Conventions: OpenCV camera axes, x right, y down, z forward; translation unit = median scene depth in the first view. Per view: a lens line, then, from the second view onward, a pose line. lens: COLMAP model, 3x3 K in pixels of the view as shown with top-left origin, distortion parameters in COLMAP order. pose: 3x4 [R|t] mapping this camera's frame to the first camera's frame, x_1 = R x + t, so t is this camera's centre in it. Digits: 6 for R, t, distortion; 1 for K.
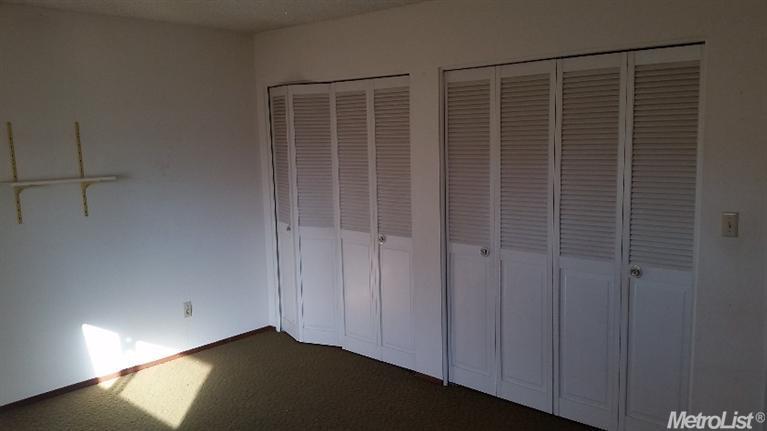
lens RADIAL K [[636.8, 0, 382.2], [0, 636.8, 218.4], [0, 0, 1]] dist [0.177647, -0.379987]
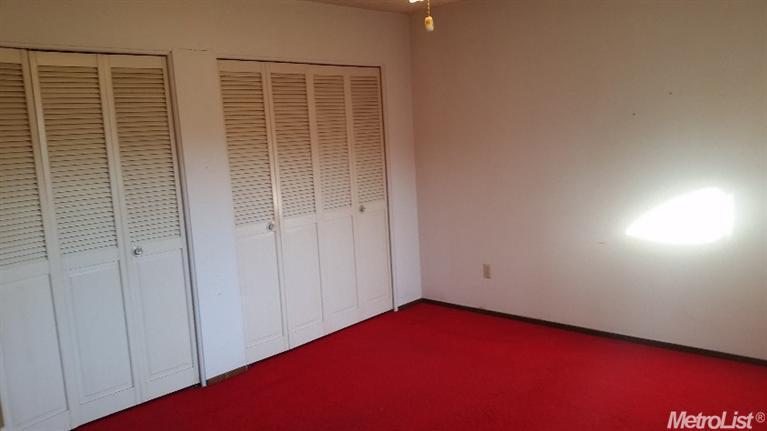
lens RADIAL K [[636.8, 0, 382.2], [0, 636.8, 218.4], [0, 0, 1]] dist [0.177647, -0.379987]
pose [[0.003050, -0.148413, 0.988921, -0.946628], [0.168220, 0.974909, 0.145791, -0.091679], [-0.985745, 0.165912, 0.027940, 0.780658]]
